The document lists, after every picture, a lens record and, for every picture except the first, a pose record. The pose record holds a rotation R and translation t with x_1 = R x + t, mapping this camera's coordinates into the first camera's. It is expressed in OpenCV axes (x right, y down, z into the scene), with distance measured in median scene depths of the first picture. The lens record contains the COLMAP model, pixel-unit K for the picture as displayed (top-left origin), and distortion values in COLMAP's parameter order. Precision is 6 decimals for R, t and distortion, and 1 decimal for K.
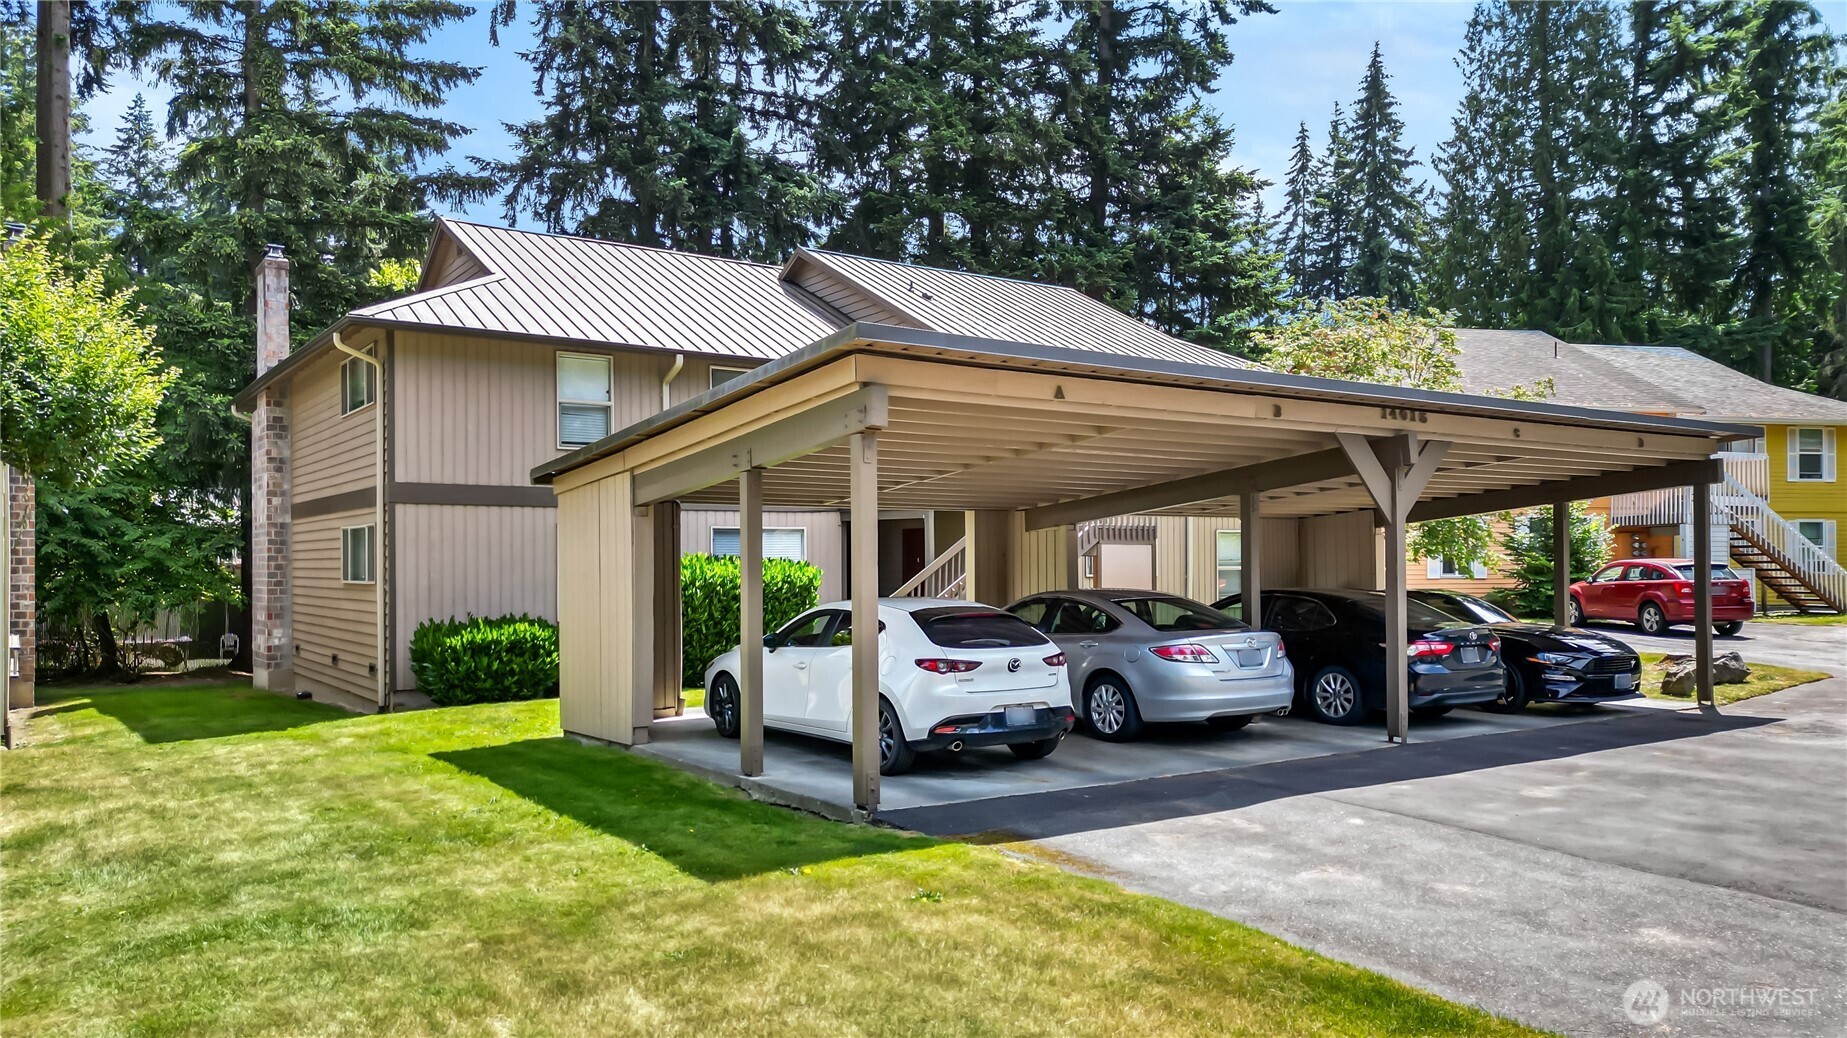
lens RADIAL K [[1291.3, 0, 925.7], [0, 1291.3, 573.3], [0, 0, 1]] dist [0.035772, -0.009206]
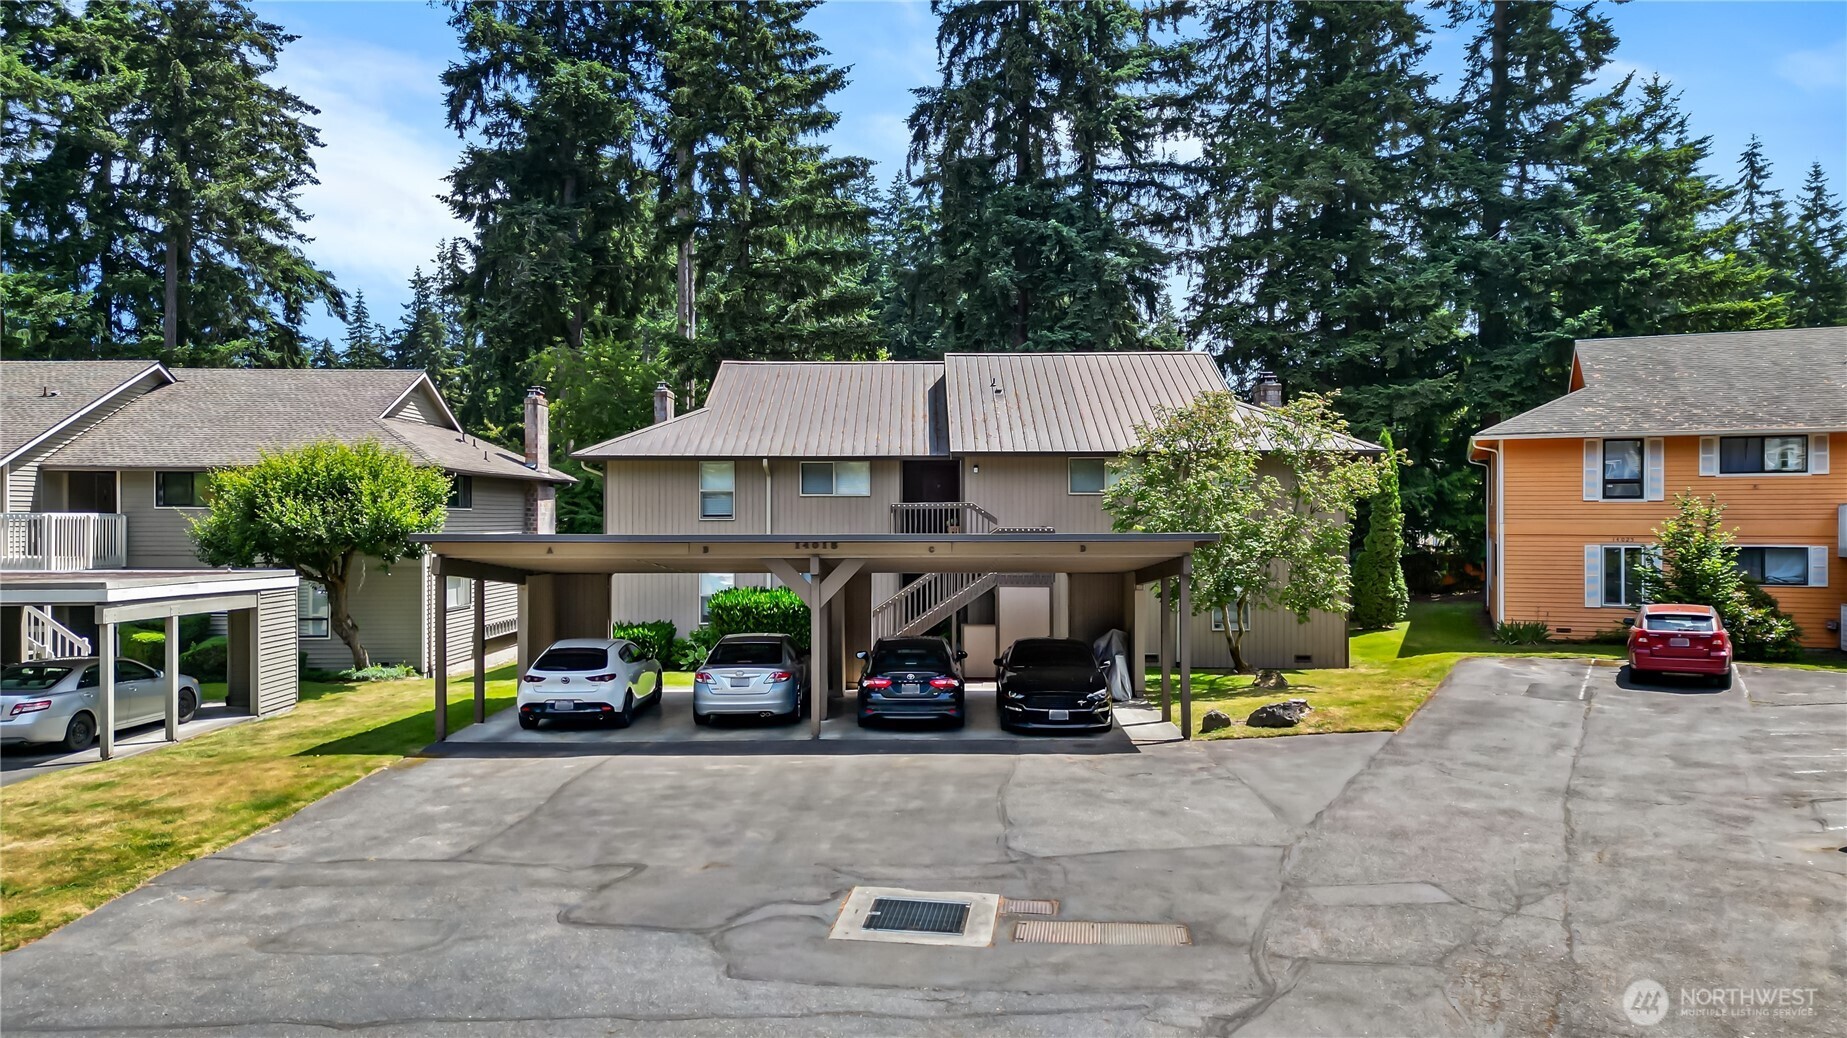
lens RADIAL K [[1280.0, 0, 923.5], [0, 1280.0, 519.0], [0, 0, 1]] dist [0.026750, 0.000504]
pose [[0.826724, 0.003128, -0.562600, 1.408496], [-0.007747, 0.999953, -0.005825, -0.147129], [0.562555, 0.009174, 0.826709, -0.294171]]
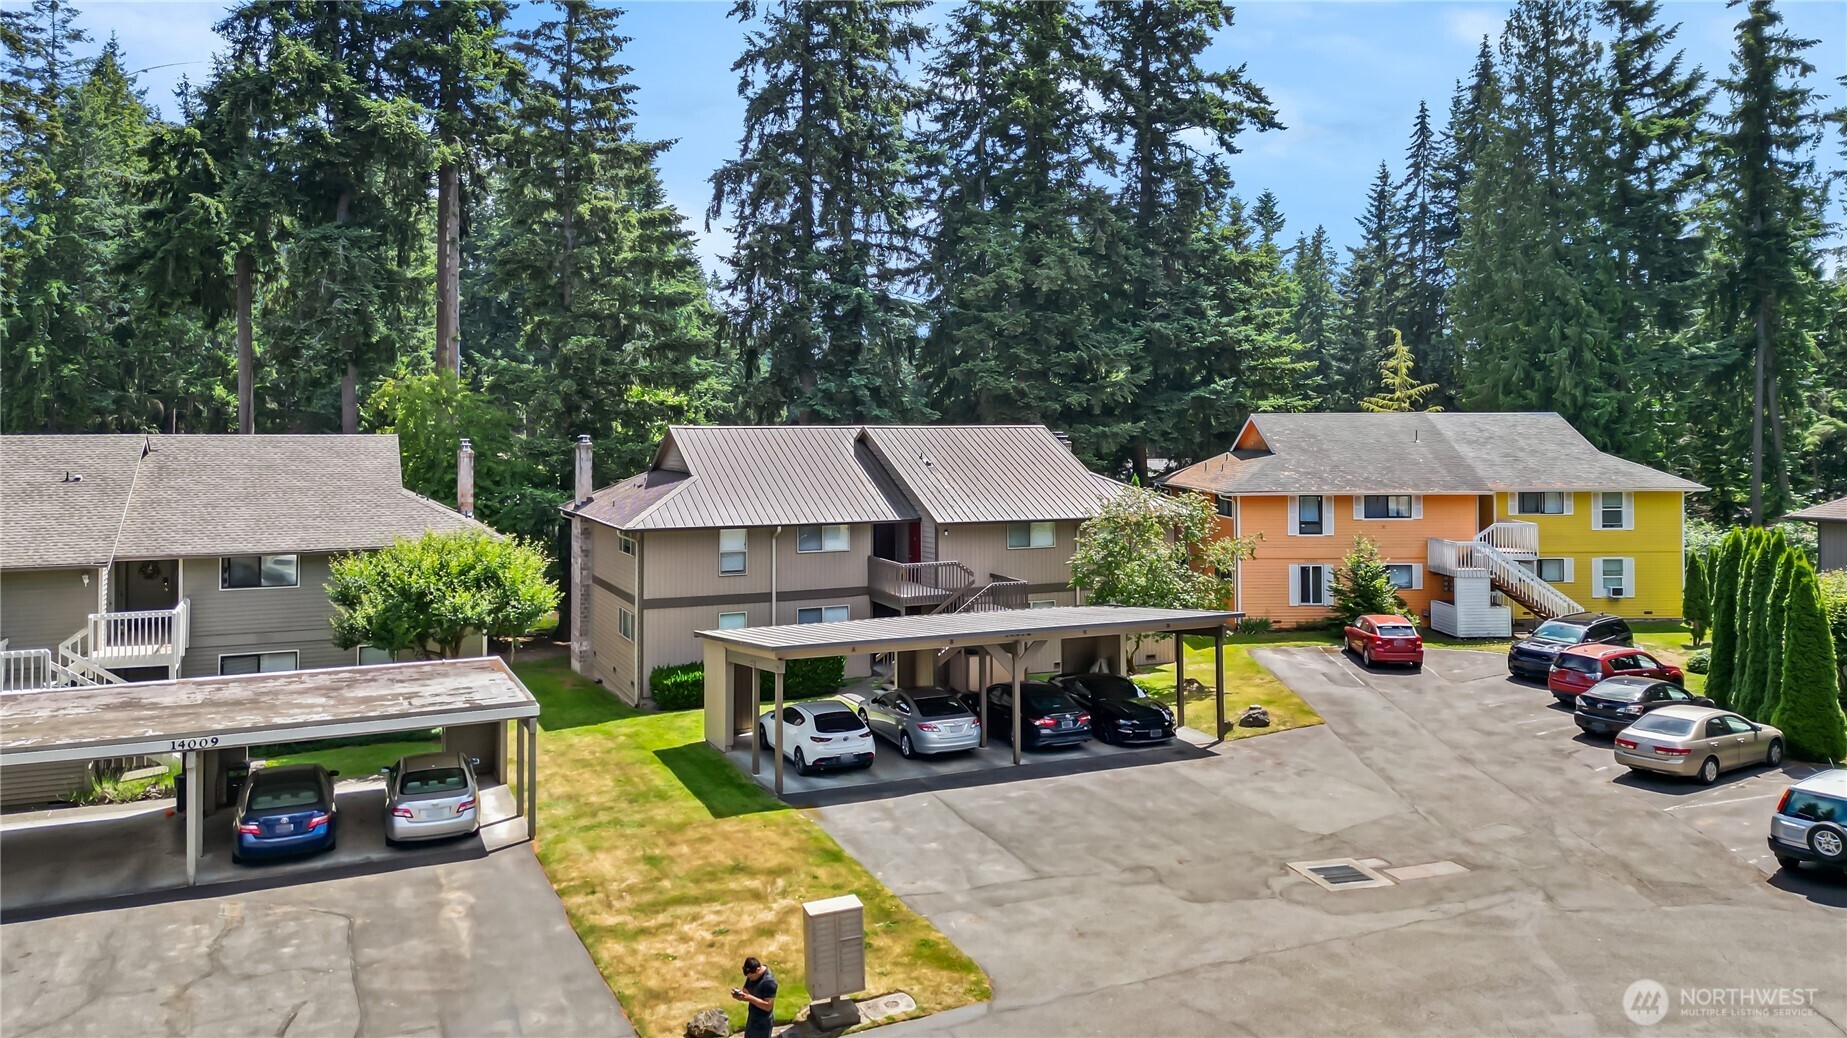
lens RADIAL K [[1271.4, 0, 926.4], [0, 1271.4, 443.1], [0, 0, 1]] dist [0.046532, 0.000630]
pose [[0.984597, 0.001291, -0.174832, 0.621243], [-0.002146, 0.999987, -0.004700, -0.479728], [0.174823, 0.005003, 0.984587, -1.469407]]
